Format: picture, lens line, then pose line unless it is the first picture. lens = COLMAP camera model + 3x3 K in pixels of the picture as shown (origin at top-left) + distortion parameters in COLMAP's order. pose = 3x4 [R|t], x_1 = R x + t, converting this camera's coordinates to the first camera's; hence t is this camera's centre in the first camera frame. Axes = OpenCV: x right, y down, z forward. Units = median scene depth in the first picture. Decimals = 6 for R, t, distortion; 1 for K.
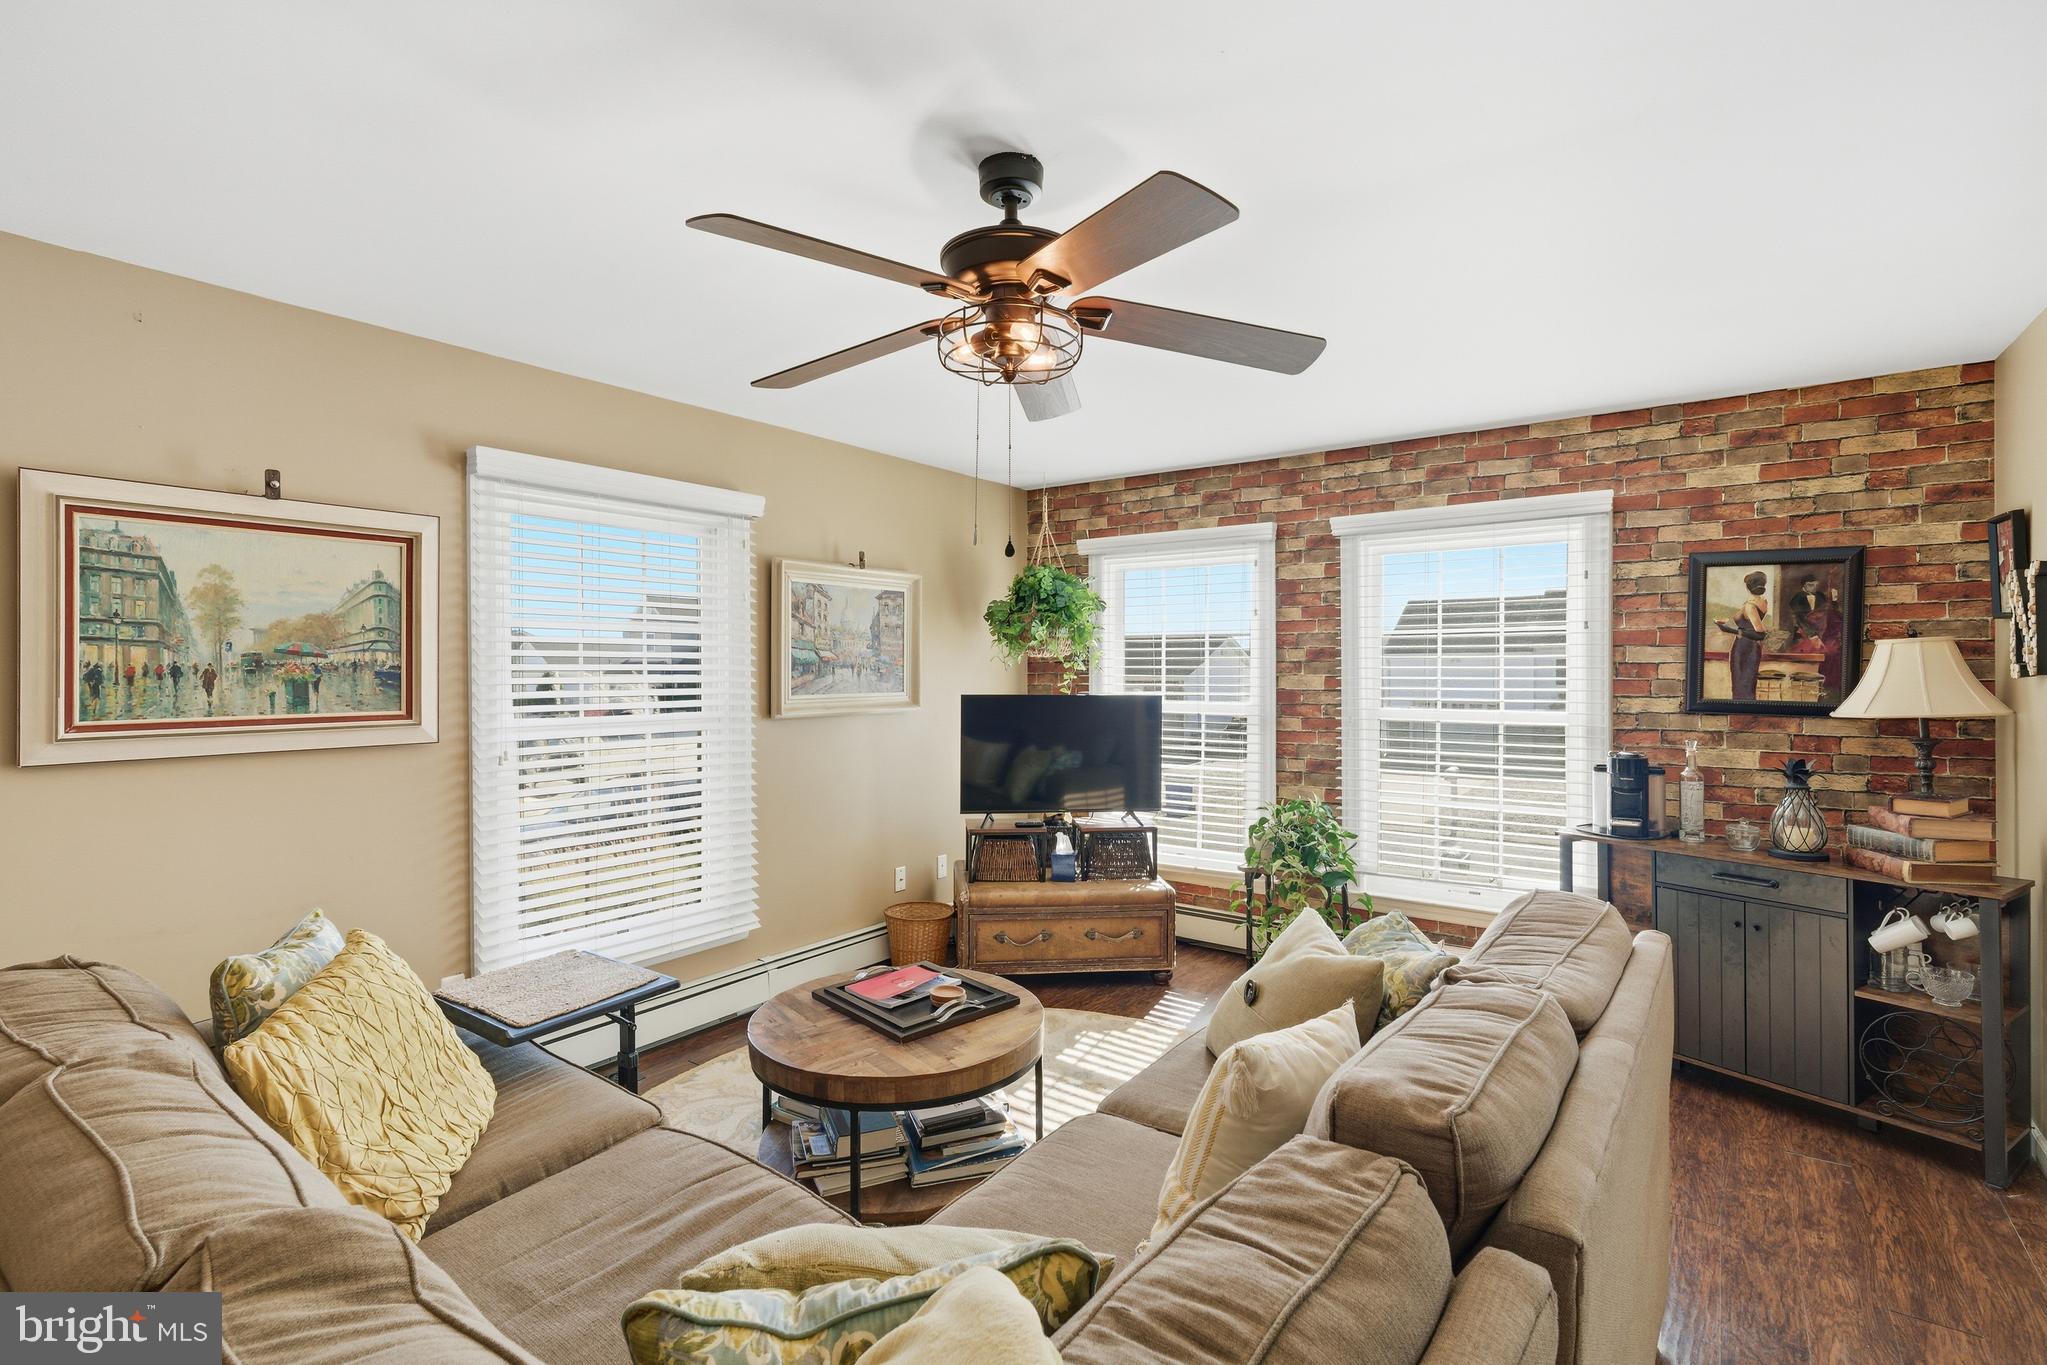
lens RADIAL K [[953.2, 0, 1013.6], [0, 953.2, 669.7], [0, 0, 1]] dist [-0.001929, -0.000084]
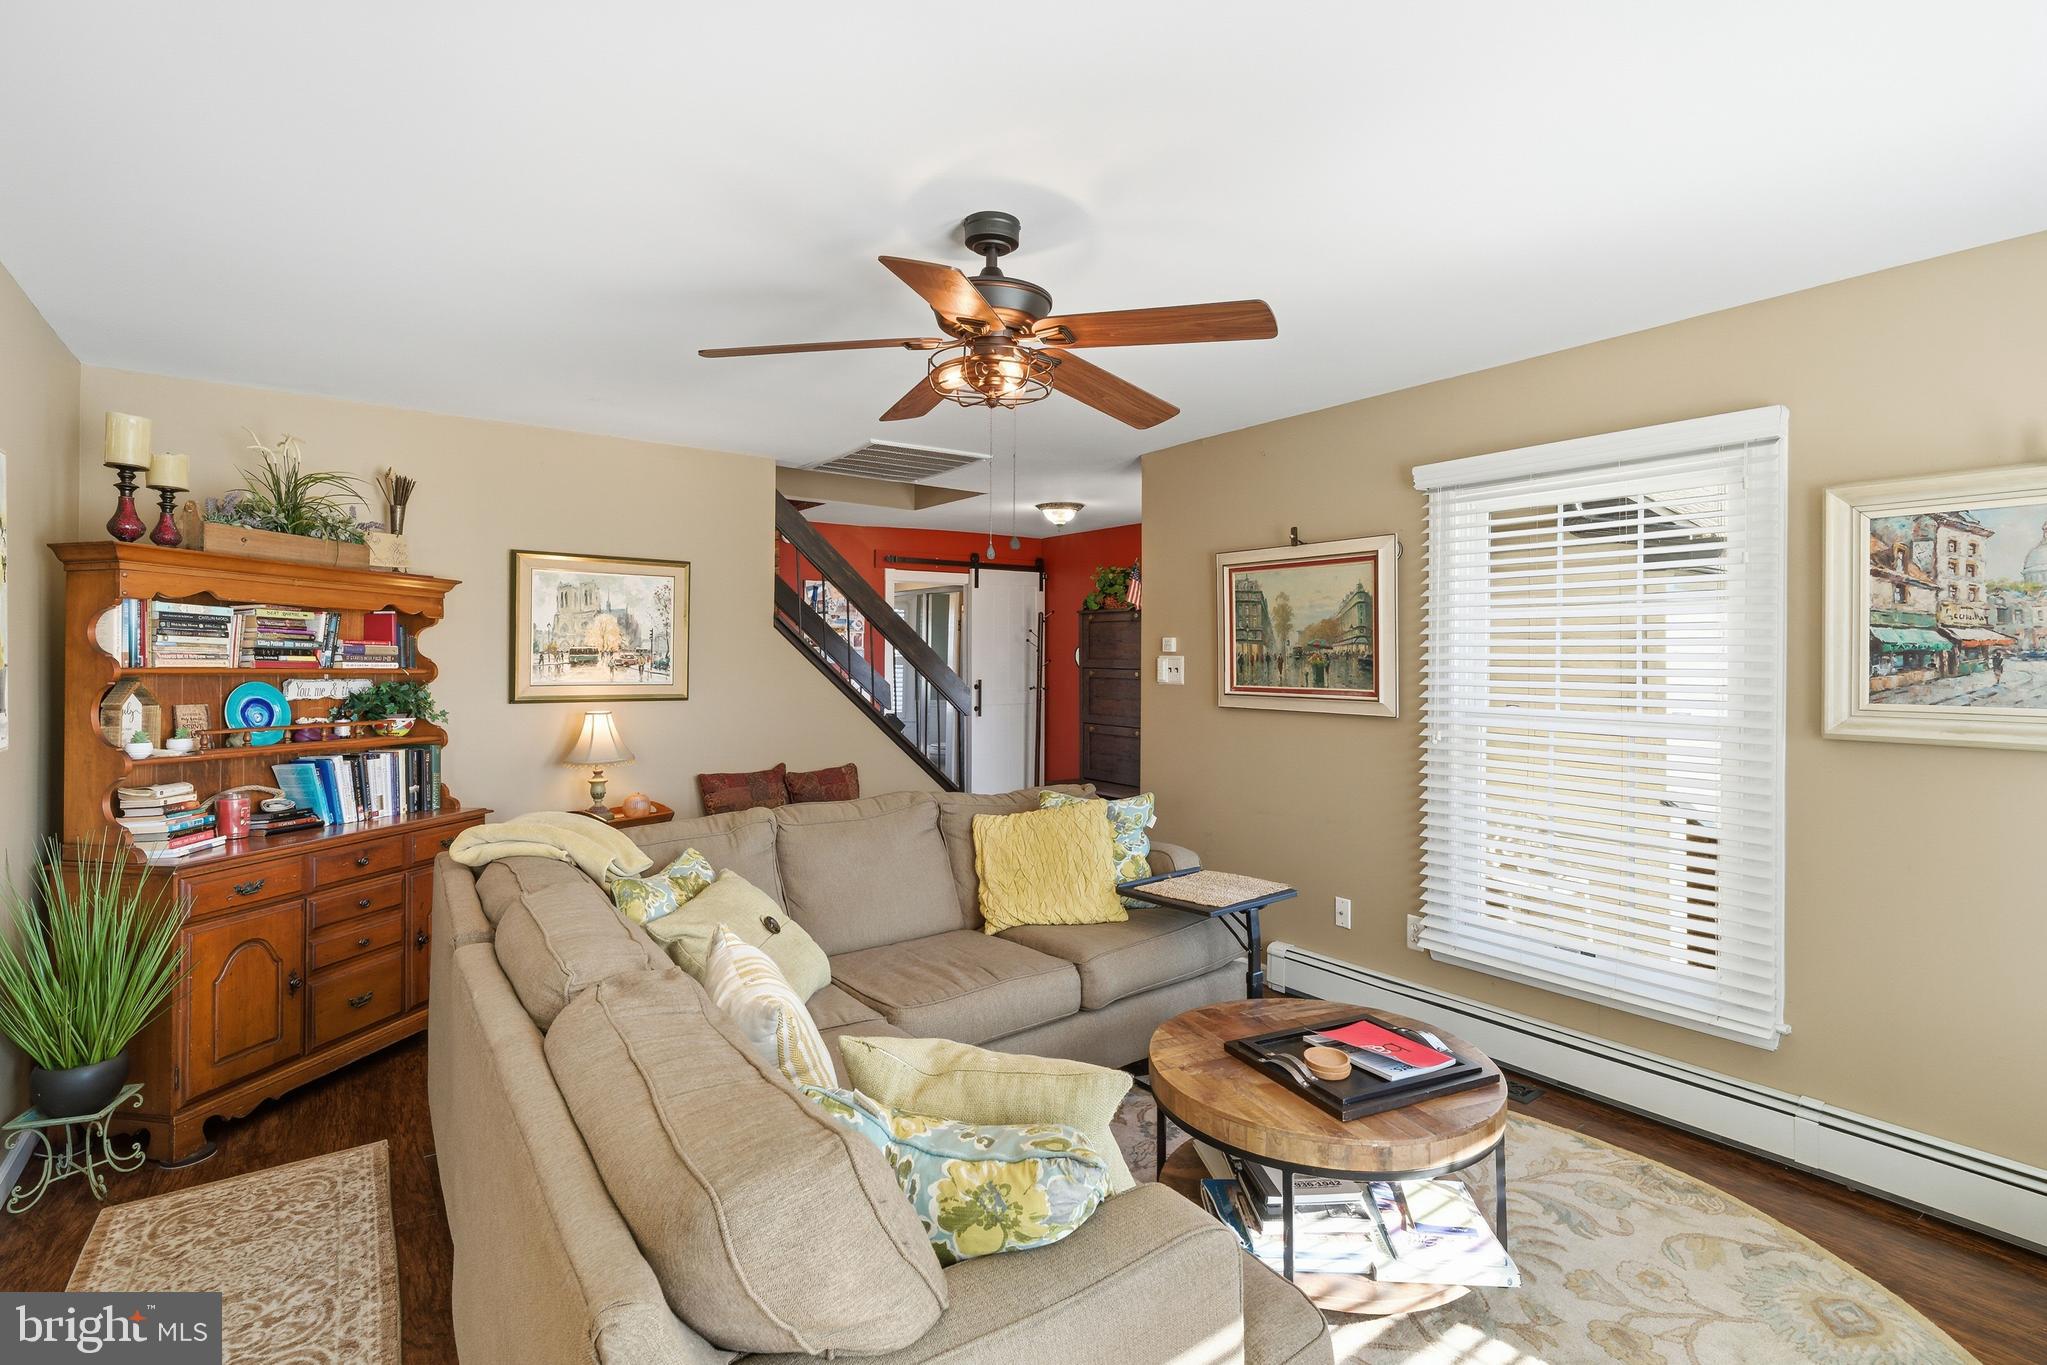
lens RADIAL K [[953.2, 0, 1028.9], [0, 953.2, 661.6], [0, 0, 1]] dist [-0.001929, -0.000084]
pose [[-0.294209, 0.003354, -0.955735, 0.768543], [-0.007915, 0.999951, 0.005946, 0.000726], [0.955708, 0.009314, -0.294168, 0.988232]]
